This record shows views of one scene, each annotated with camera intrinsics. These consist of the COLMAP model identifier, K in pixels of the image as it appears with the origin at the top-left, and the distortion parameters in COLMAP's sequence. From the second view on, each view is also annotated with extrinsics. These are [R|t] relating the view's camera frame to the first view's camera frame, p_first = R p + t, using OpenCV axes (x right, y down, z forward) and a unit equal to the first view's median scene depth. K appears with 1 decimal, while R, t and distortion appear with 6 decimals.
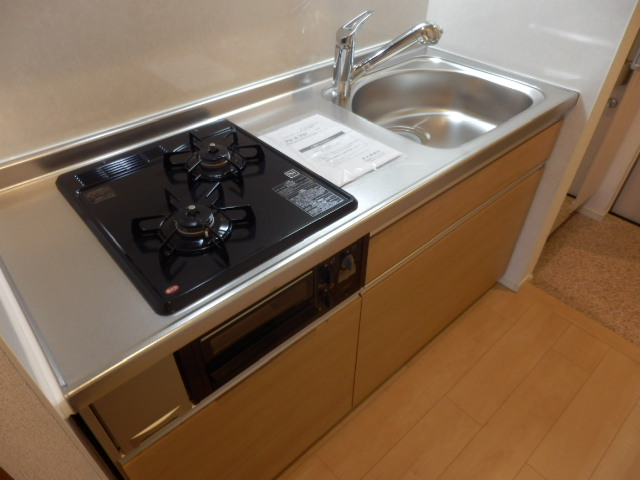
lens RADIAL K [[447.9, 0, 320.0], [0, 447.9, 240.0], [0, 0, 1]] dist [0.003446, -0.005153]
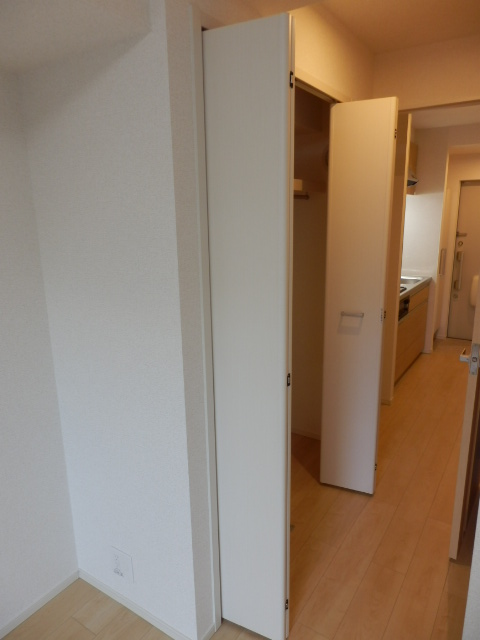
lens RADIAL K [[420.1, 0, 240.0], [0, 420.1, 320.0], [0, 0, 1]] dist [-0.036720, -0.001217]
pose [[0.974711, -0.080188, 0.208585, -1.621107], [0.166273, 0.883861, -0.437199, 1.170484], [-0.149302, 0.460825, 0.874843, -1.507383]]
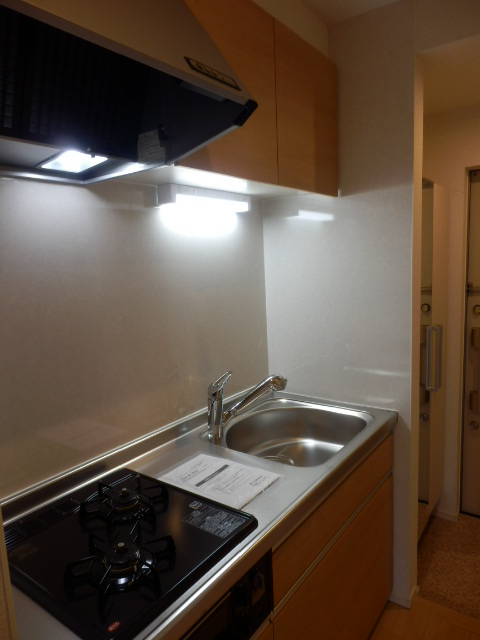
lens RADIAL K [[447.9, 0, 240.0], [0, 447.9, 320.0], [0, 0, 1]] dist [0.003446, -0.005153]
pose [[0.978829, -0.074542, 0.190624, -0.101699], [0.166152, 0.833256, -0.527331, 0.063498], [-0.119530, 0.547840, 0.828000, -0.180305]]
